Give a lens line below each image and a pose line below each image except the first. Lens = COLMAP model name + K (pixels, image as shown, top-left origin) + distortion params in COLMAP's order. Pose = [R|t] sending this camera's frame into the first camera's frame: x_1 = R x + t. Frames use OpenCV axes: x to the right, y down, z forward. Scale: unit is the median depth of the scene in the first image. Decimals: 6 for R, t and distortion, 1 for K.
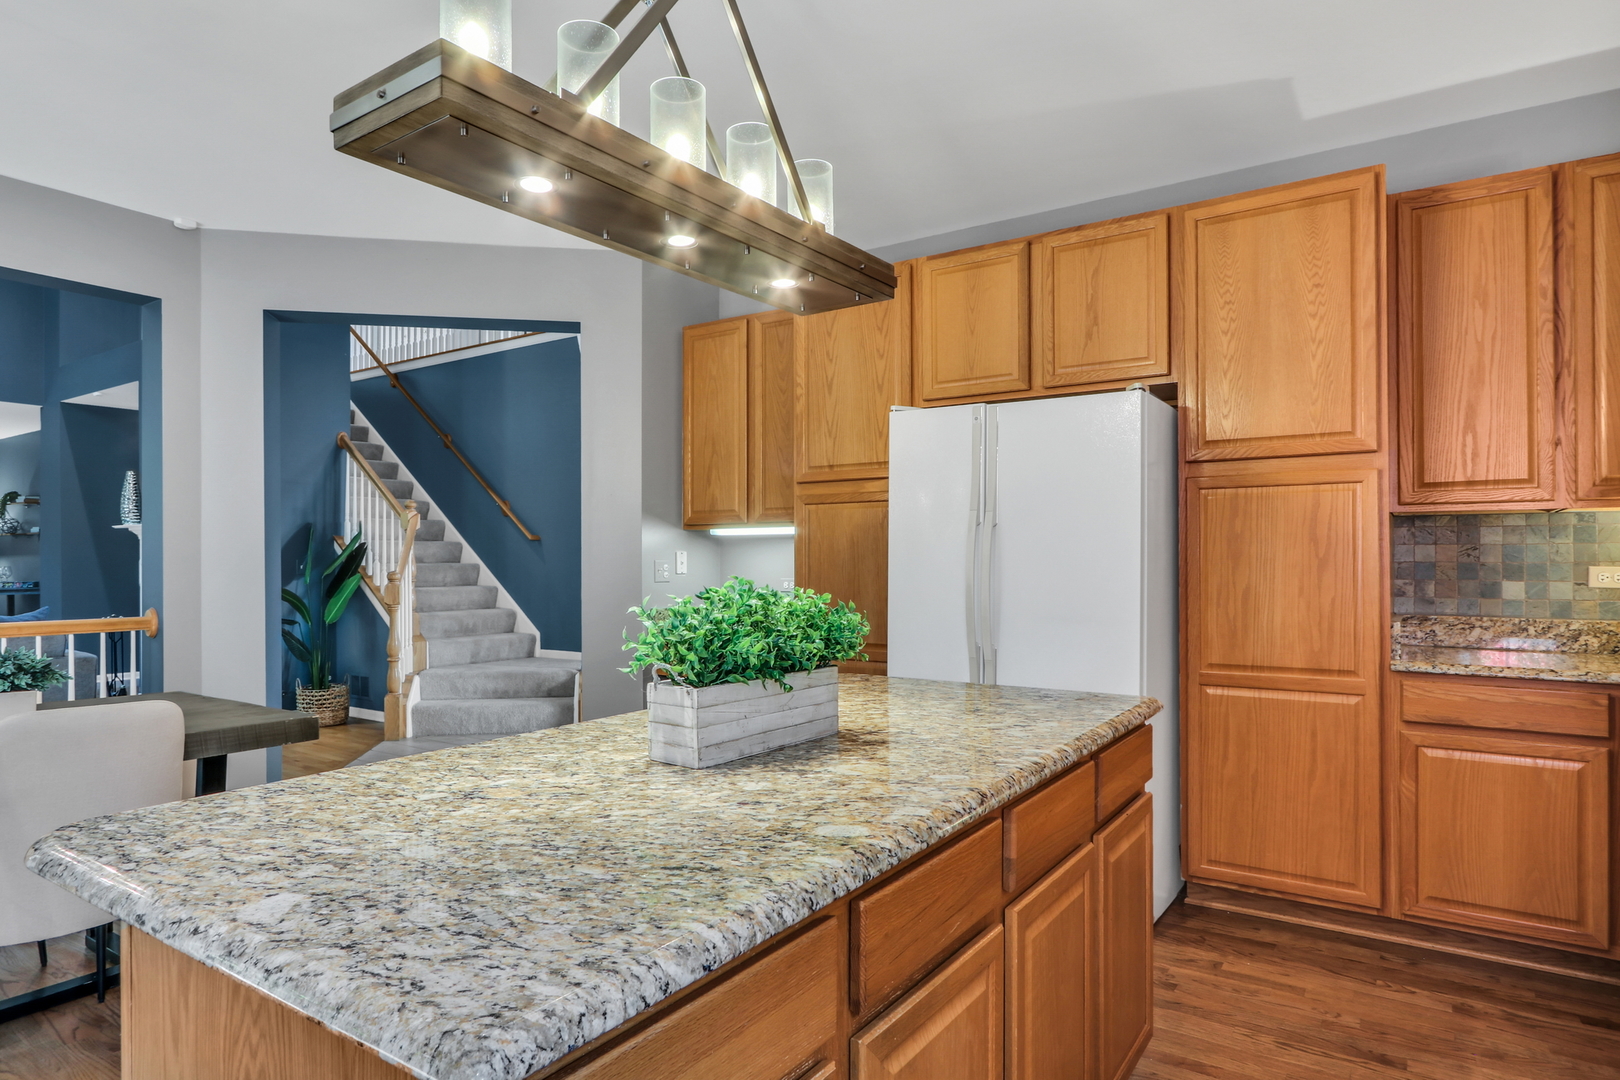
lens RADIAL K [[920.3, 0, 777.8], [0, 920.3, 554.1], [0, 0, 1]] dist [-0.001942, -0.000624]
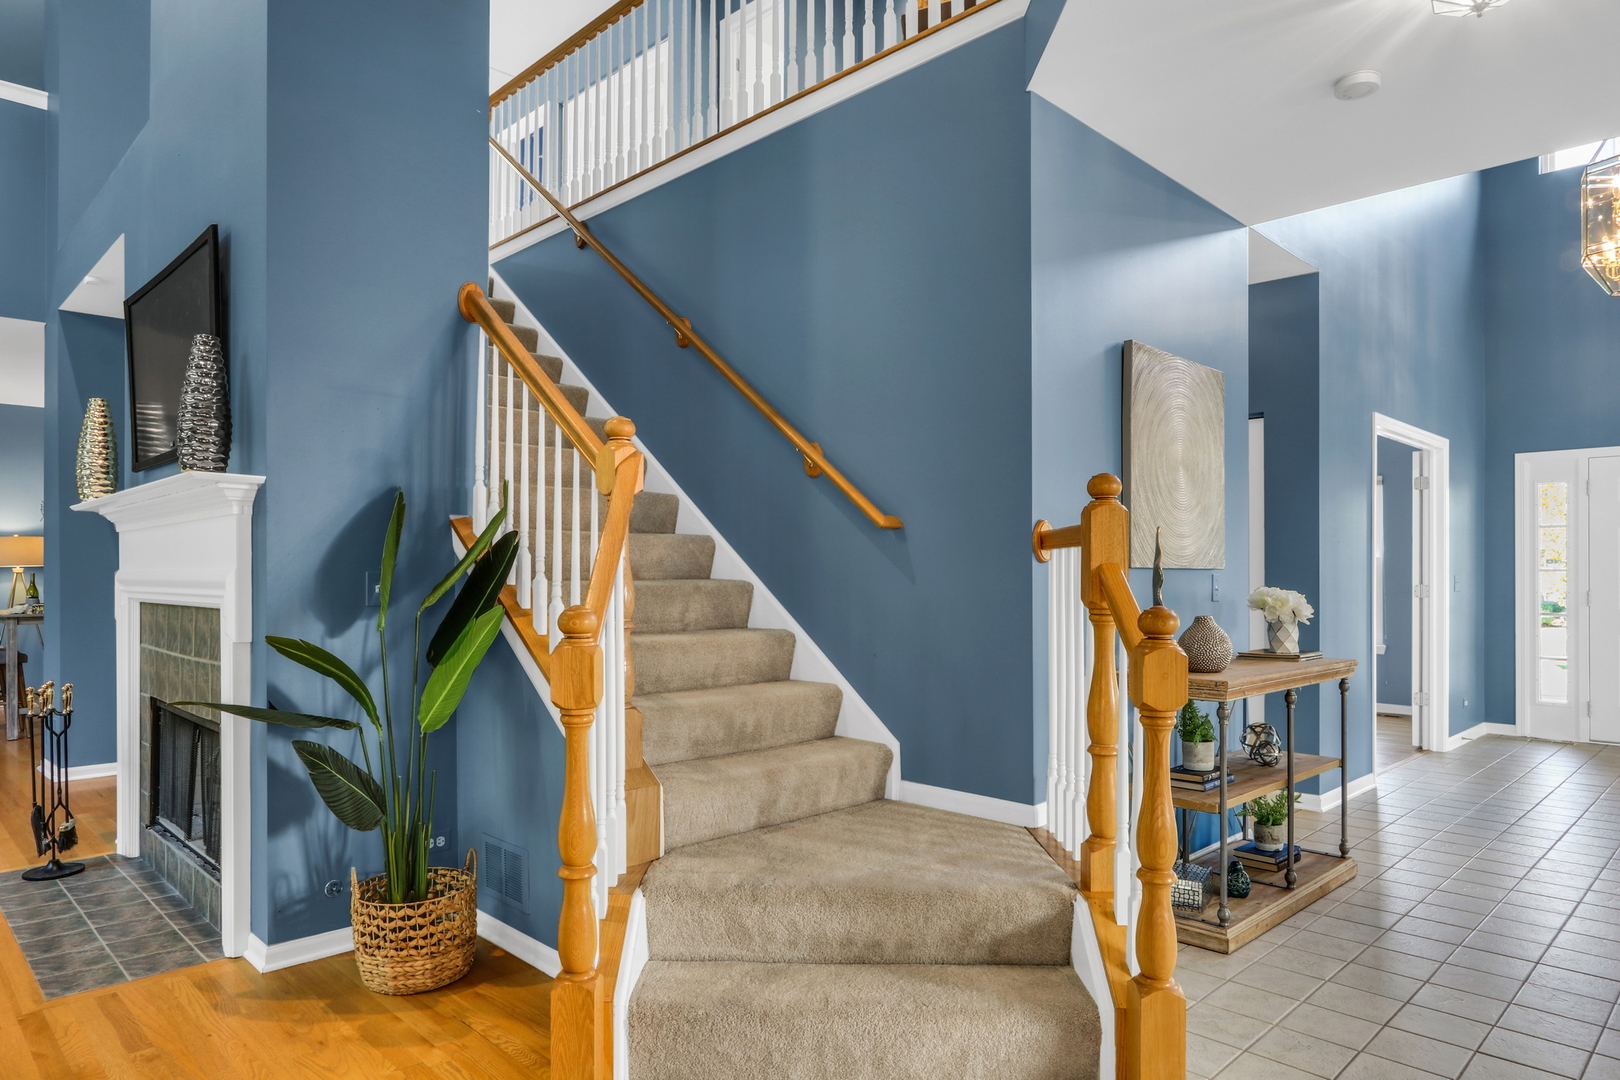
lens RADIAL K [[994.1, 0, 797.2], [0, 994.1, 560.8], [0, 0, 1]] dist [-0.002931, -0.000100]
pose [[0.983492, -0.000934, -0.180949, -0.234159], [-0.000301, 0.999977, -0.006799, 0.003783], [0.180951, 0.006741, 0.983469, 0.563595]]
